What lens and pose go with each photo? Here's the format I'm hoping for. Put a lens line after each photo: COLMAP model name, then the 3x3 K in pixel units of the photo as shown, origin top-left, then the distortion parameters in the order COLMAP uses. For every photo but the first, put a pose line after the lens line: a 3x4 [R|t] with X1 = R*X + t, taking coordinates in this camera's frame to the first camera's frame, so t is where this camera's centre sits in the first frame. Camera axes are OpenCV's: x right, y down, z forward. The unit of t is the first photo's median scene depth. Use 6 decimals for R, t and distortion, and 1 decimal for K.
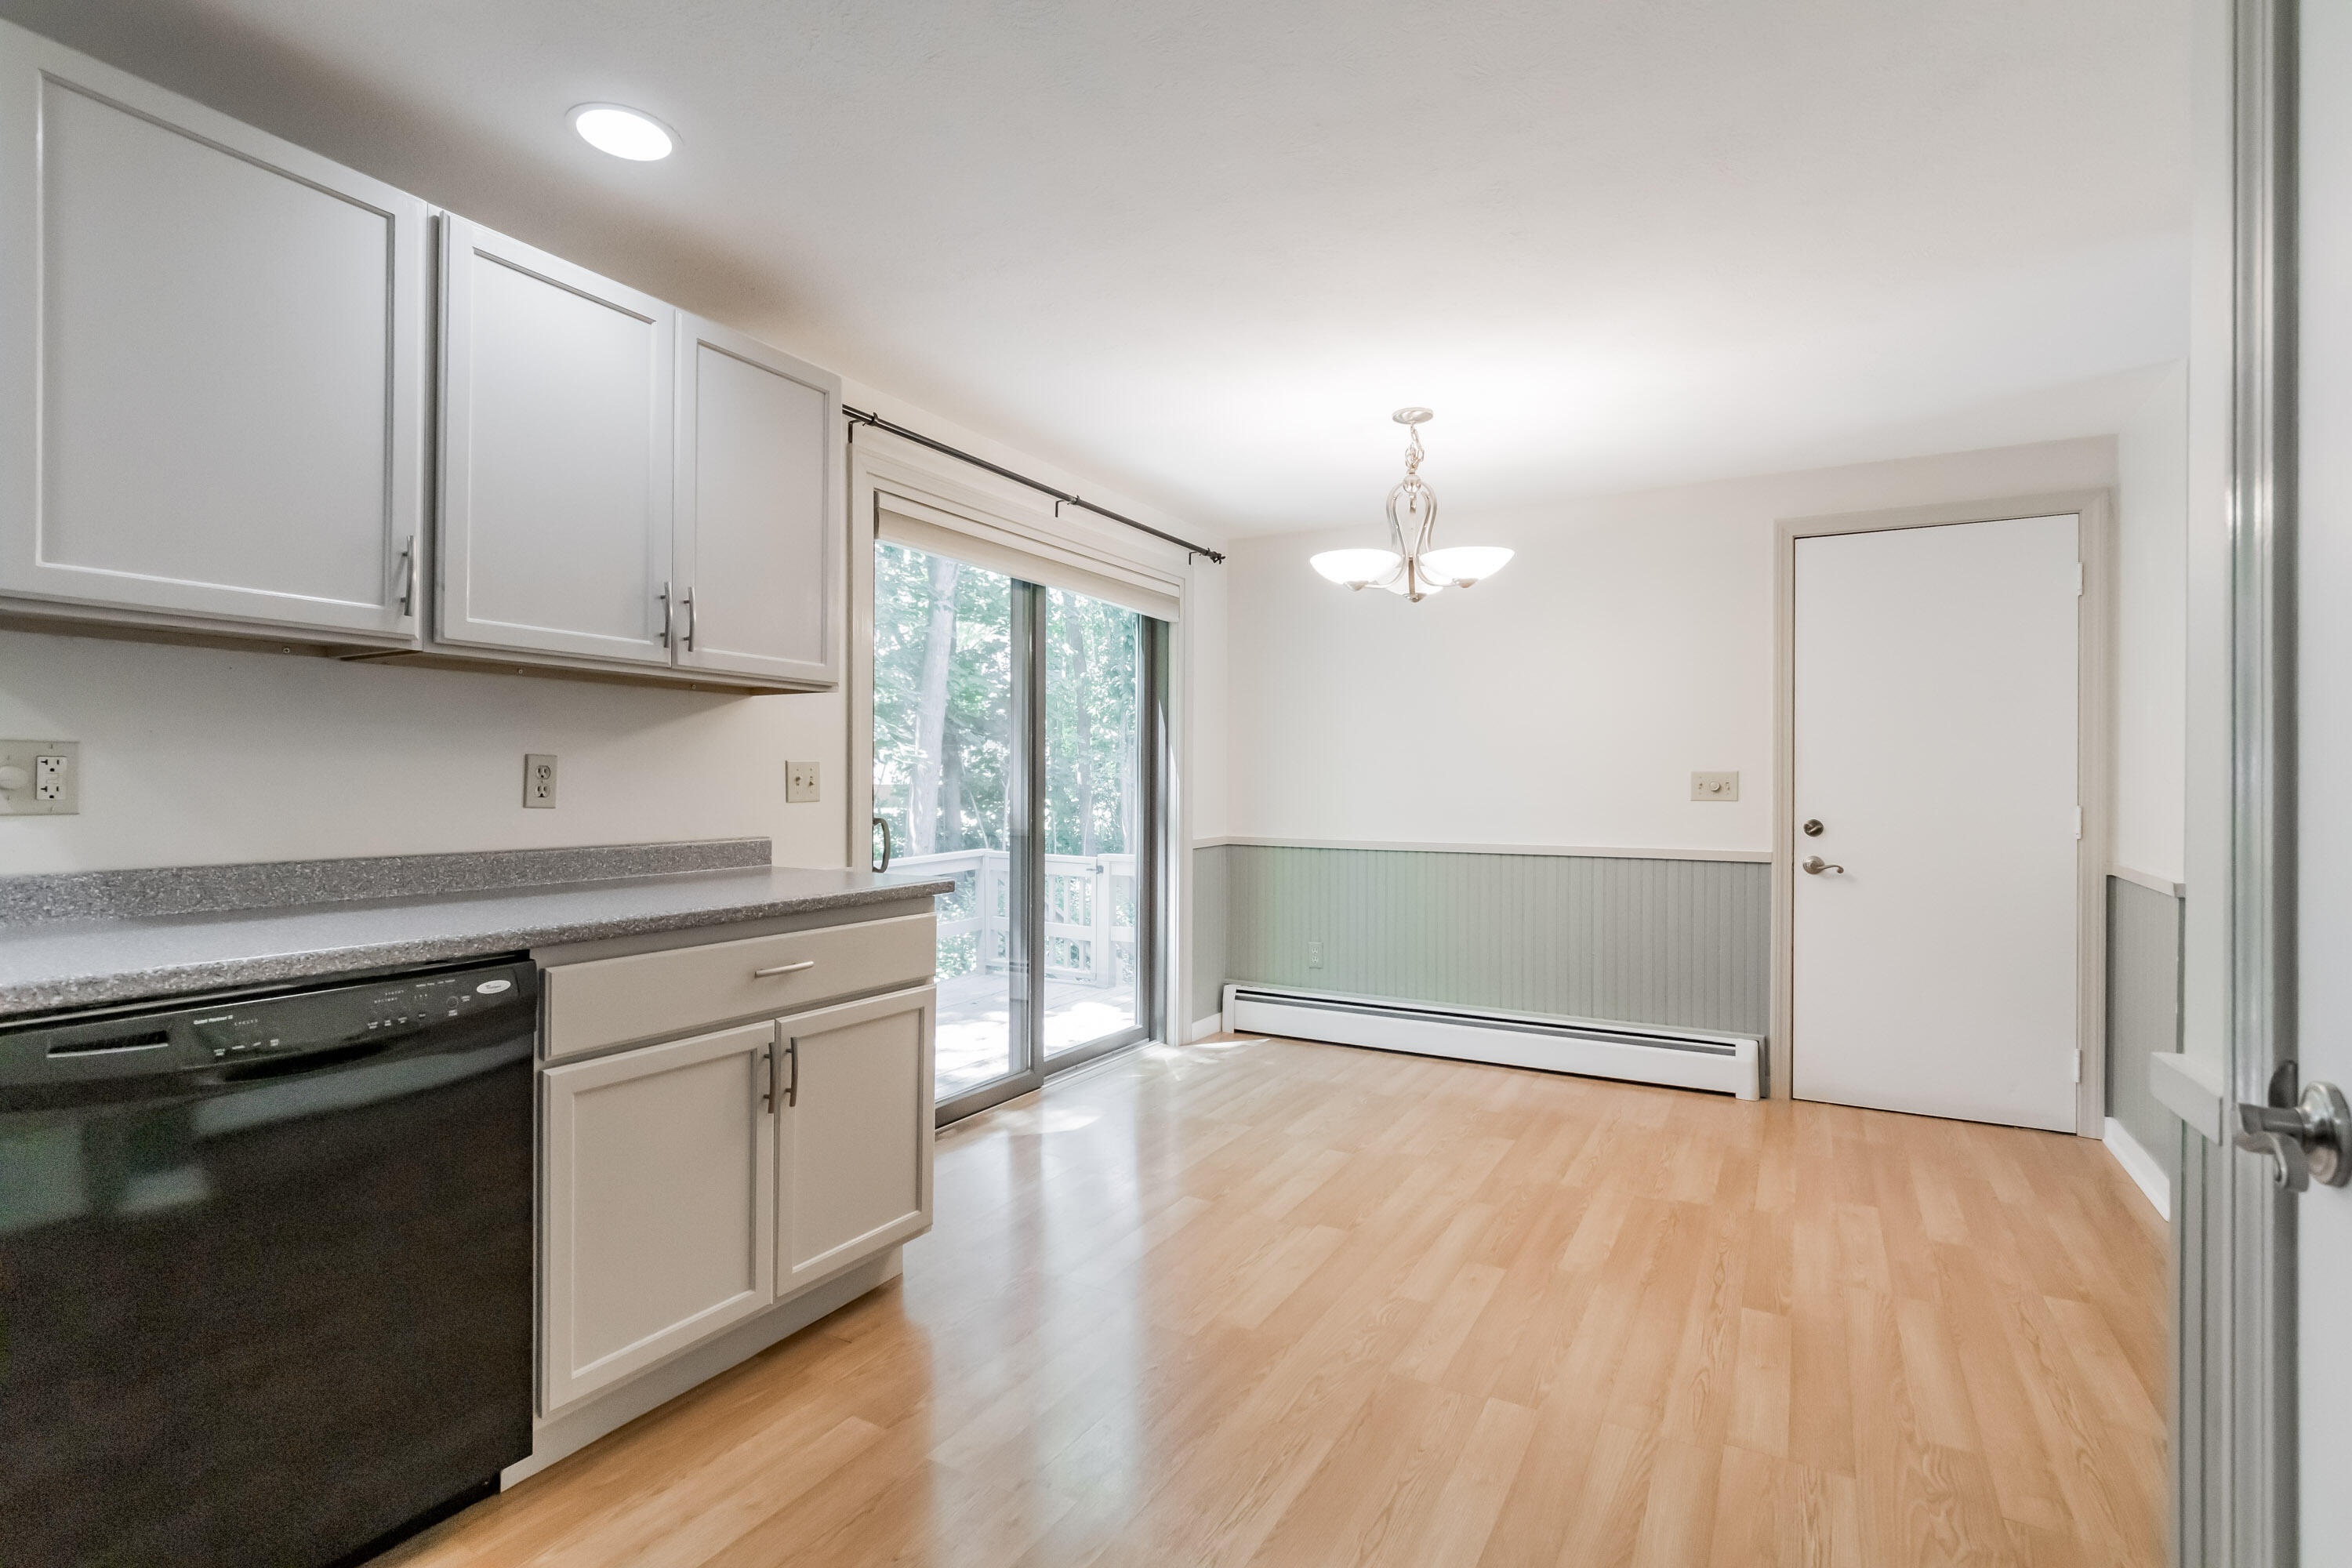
lens RADIAL K [[1114.6, 0, 1161.3], [0, 1114.6, 781.3], [0, 0, 1]] dist [0.003798, -0.000252]
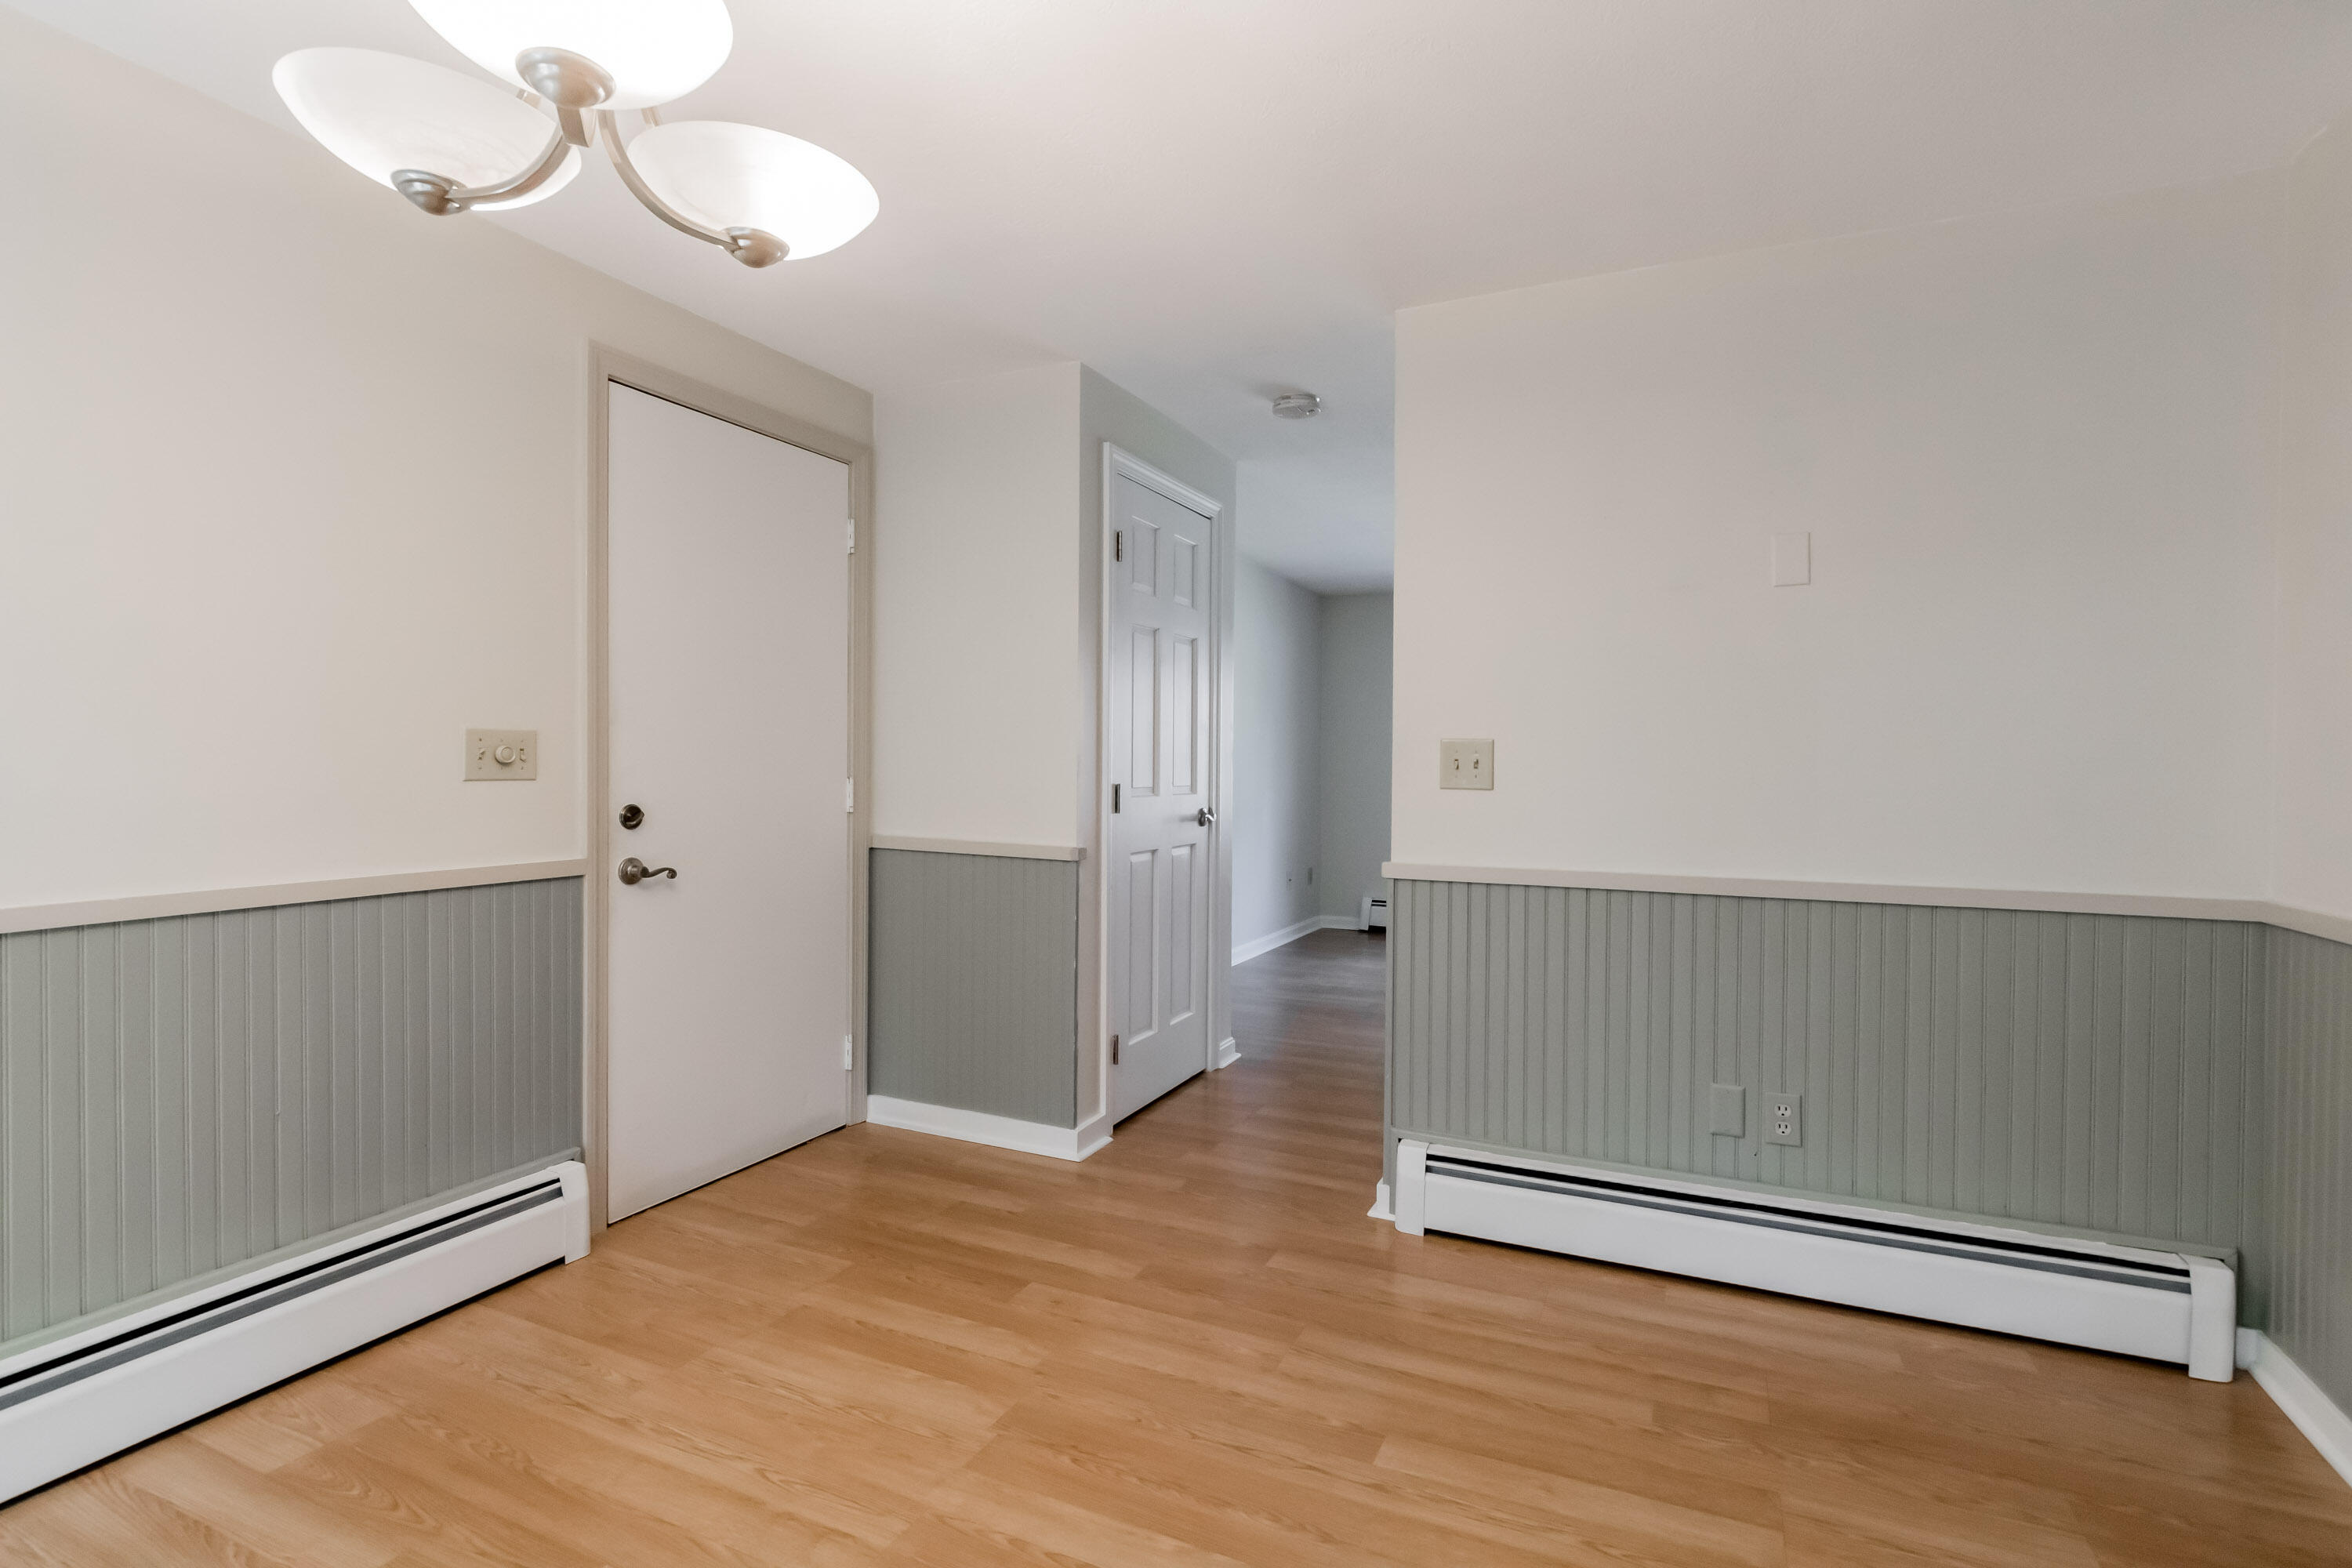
lens RADIAL K [[1115.0, 0, 1176.1], [0, 1115.0, 763.4], [0, 0, 1]] dist [-0.000094, -0.000619]
pose [[-0.099149, -0.017477, 0.994919, -0.139302], [-0.016175, 0.999742, 0.015950, -0.007736], [-0.994941, -0.014511, -0.099407, 0.820369]]
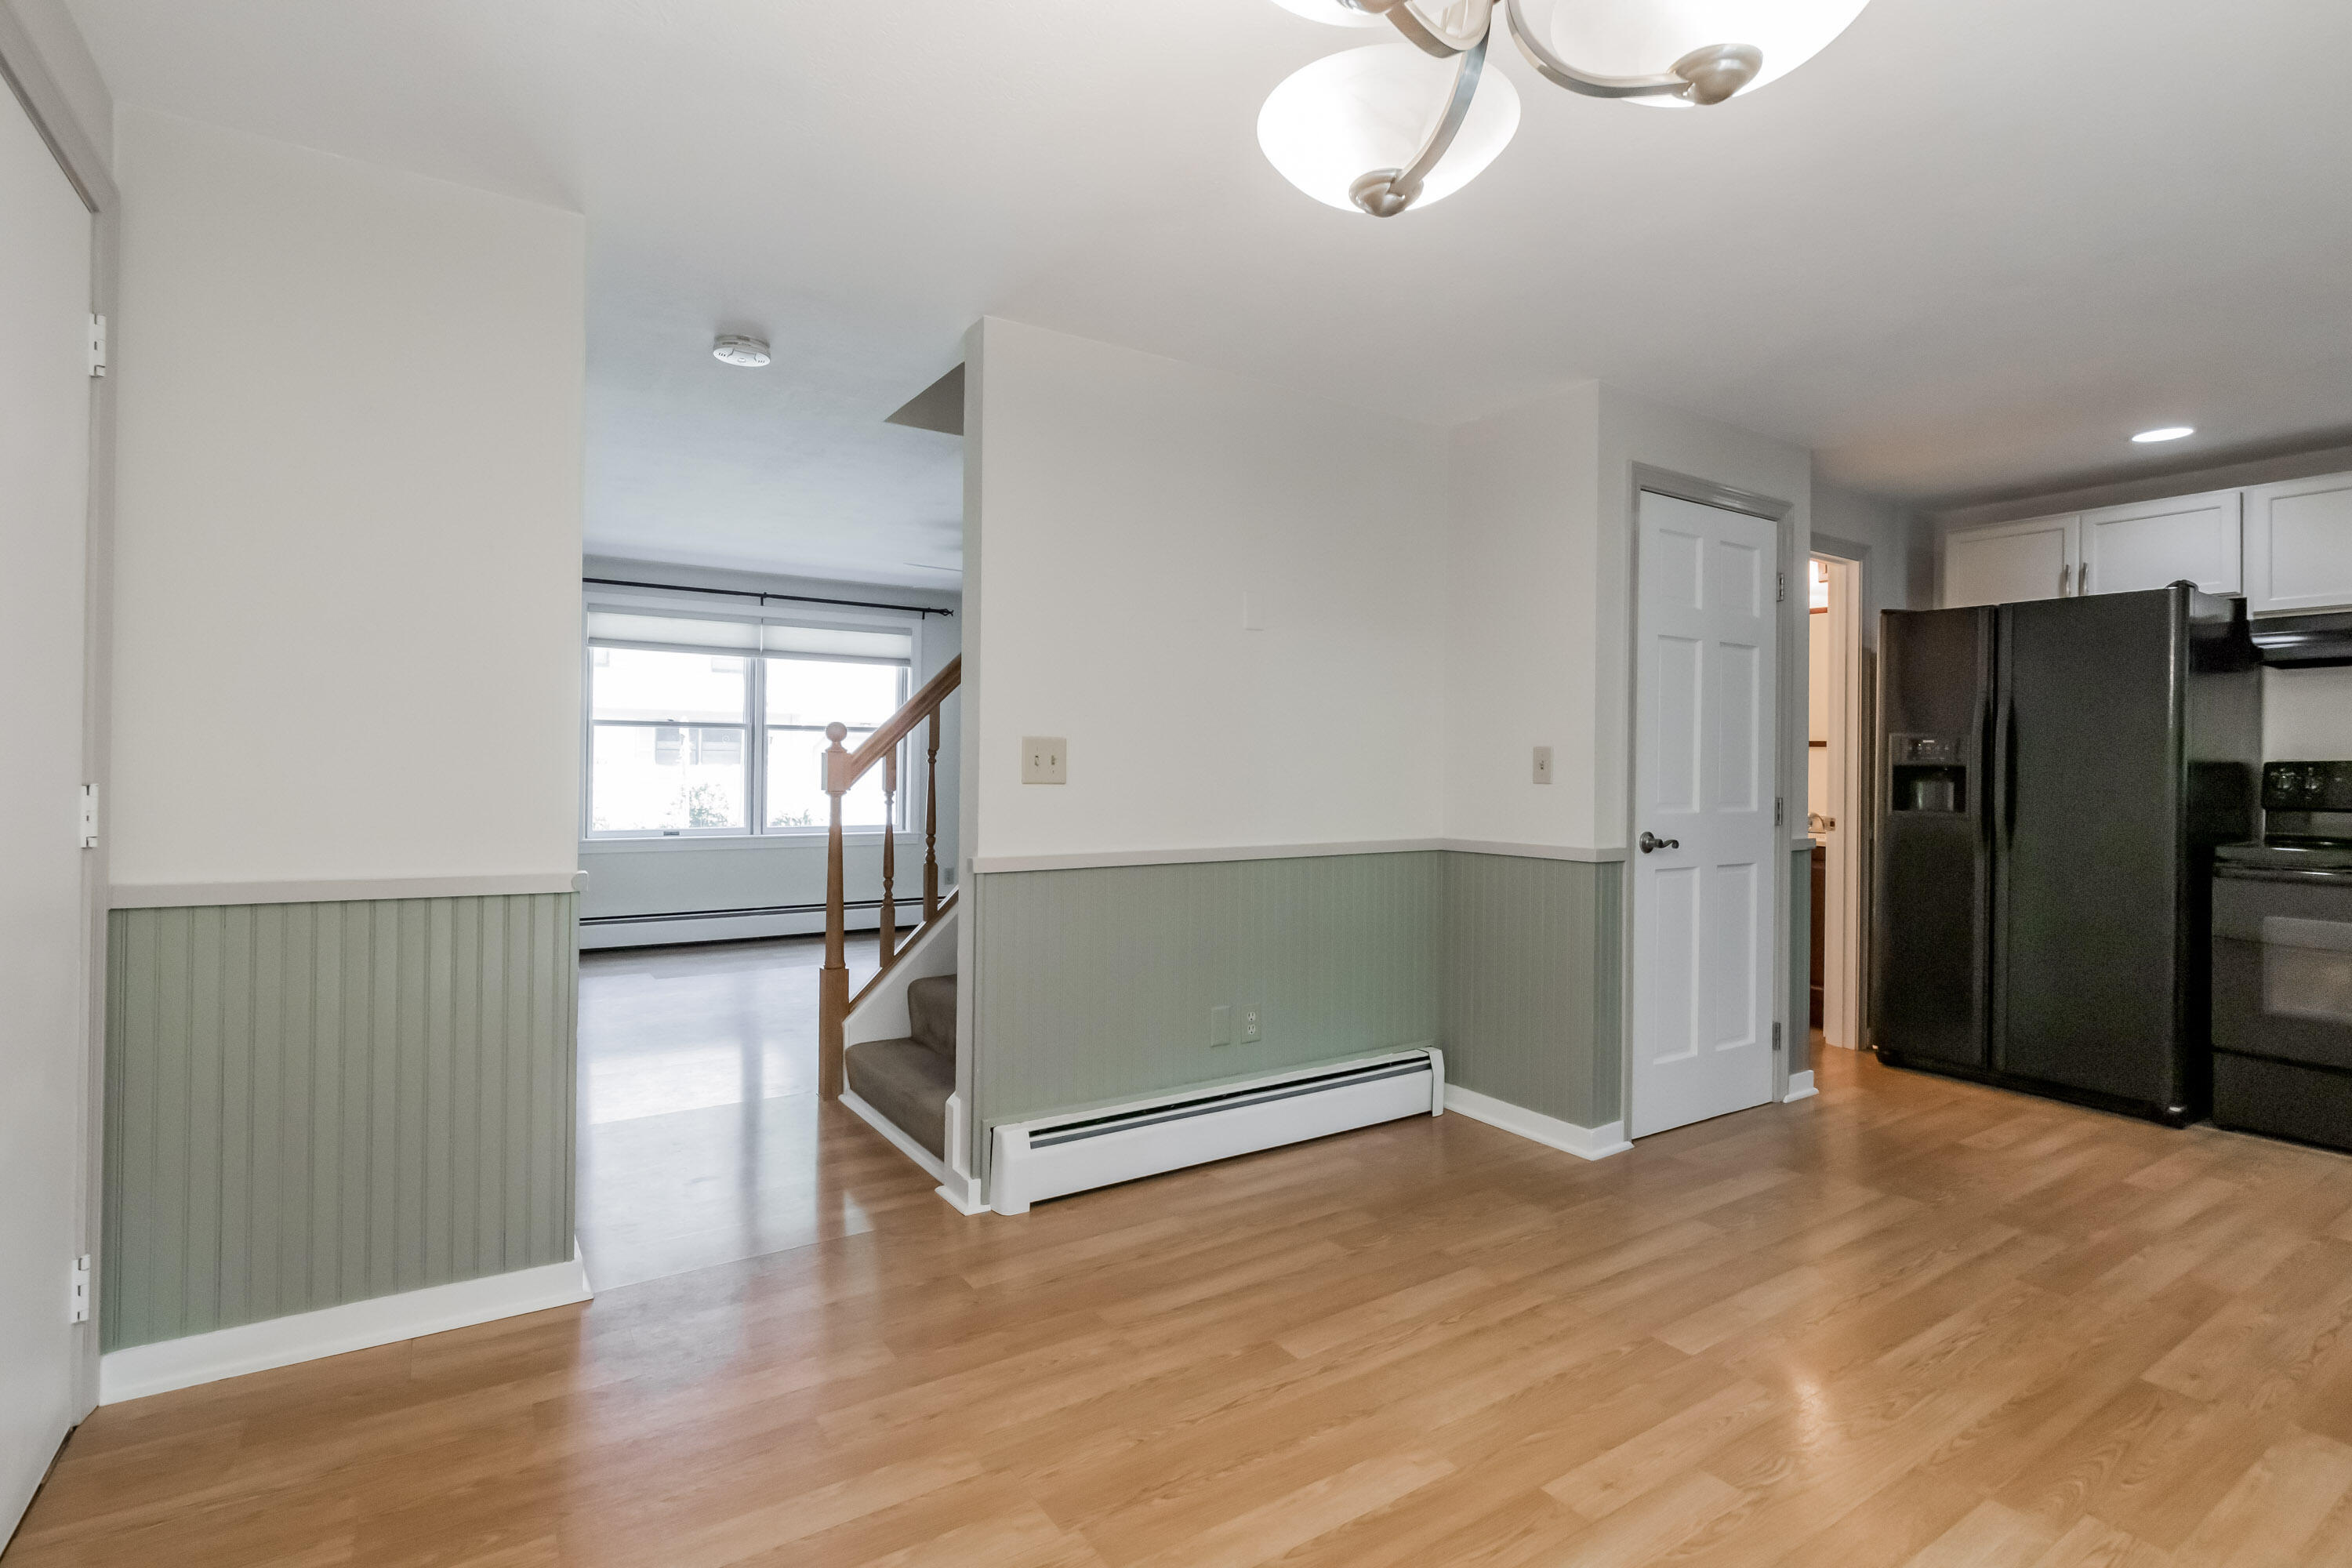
lens RADIAL K [[1119.6, 0, 1126.3], [0, 1119.6, 771.3], [0, 0, 1]] dist [0.019826, -0.018204]
pose [[-0.888482, -0.010604, 0.458789, 0.164364], [-0.015143, 0.999866, -0.006215, 0.014120], [-0.458662, -0.012469, -0.888523, 1.245949]]
